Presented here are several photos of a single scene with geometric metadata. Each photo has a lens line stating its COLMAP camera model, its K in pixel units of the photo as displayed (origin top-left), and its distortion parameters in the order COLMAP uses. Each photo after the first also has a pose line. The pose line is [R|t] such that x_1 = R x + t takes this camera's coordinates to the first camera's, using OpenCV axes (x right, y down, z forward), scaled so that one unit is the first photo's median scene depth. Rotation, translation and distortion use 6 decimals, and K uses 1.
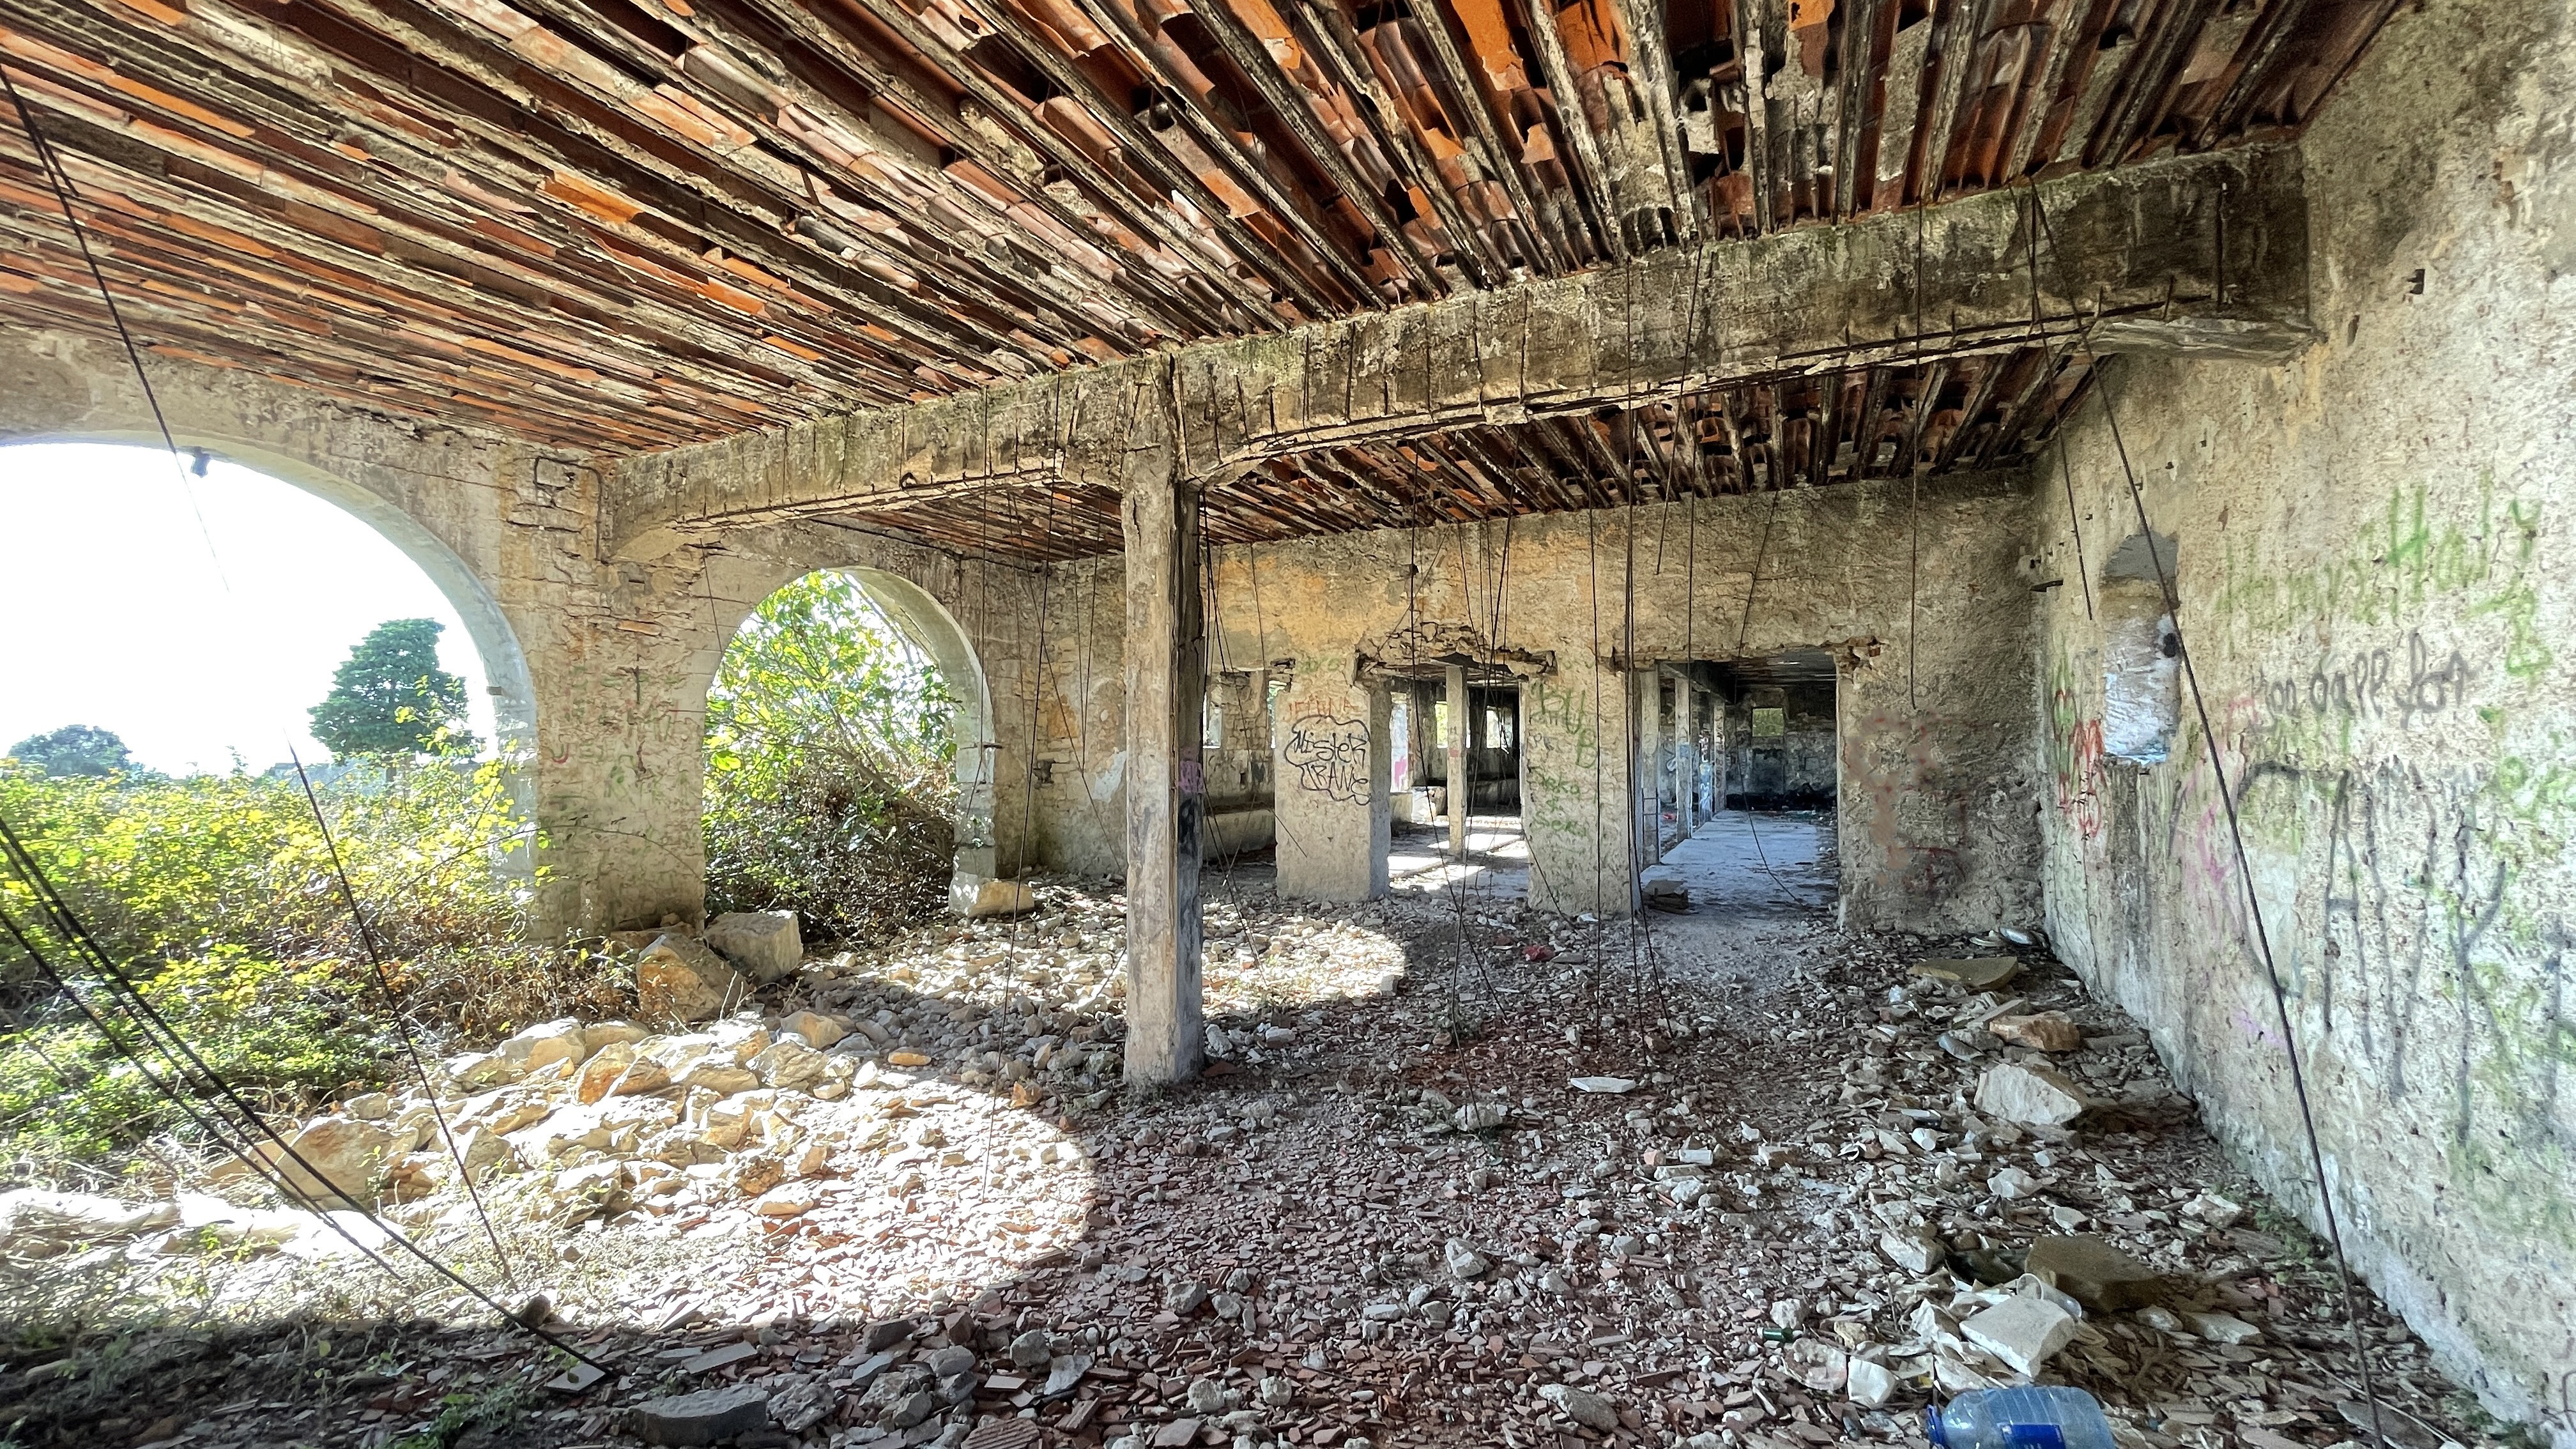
lens RADIAL K [[1038.4, 0, 1292.0], [0, 1038.4, 712.0], [0, 0, 1]] dist [-0.001973, 0.000173]
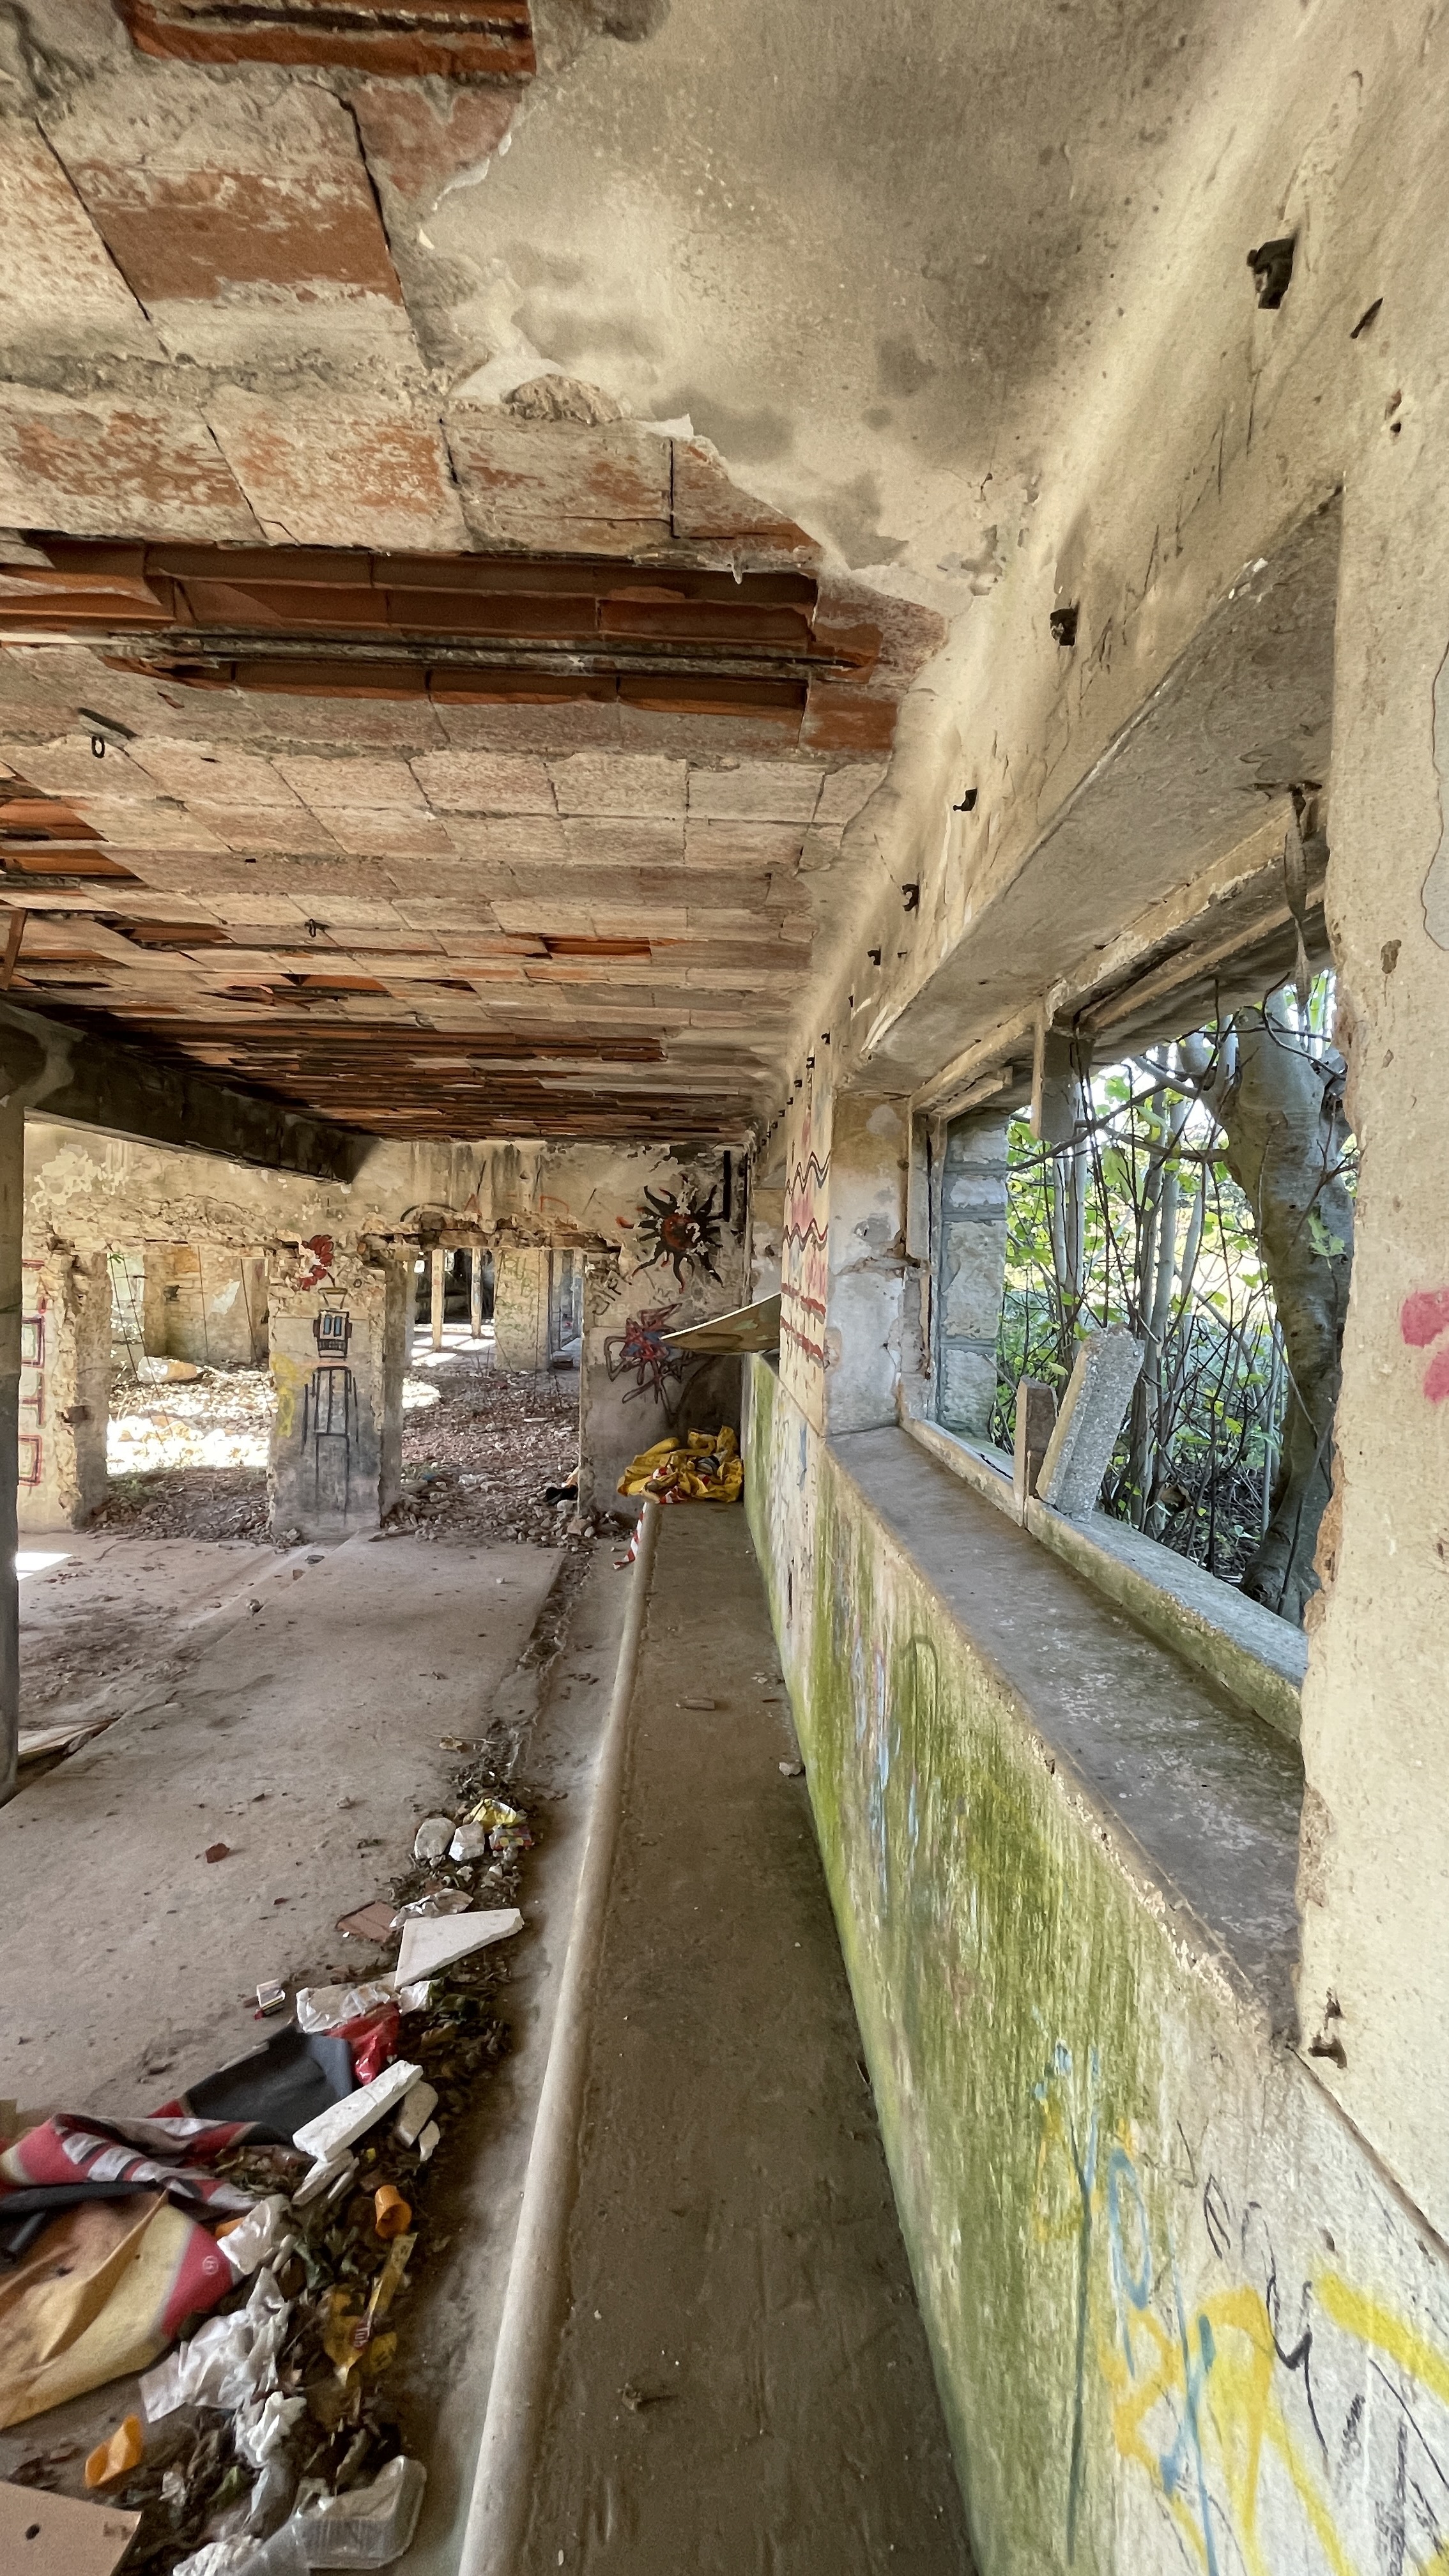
lens RADIAL K [[1038.4, 0, 726.5], [0, 1038.4, 1297.6], [0, 0, 1]] dist [-0.001973, 0.000173]
pose [[0.880831, 0.010126, 0.473322, -0.229042], [-0.043631, 0.997253, 0.059861, -0.058718], [-0.471416, -0.073379, 0.878853, -0.665283]]
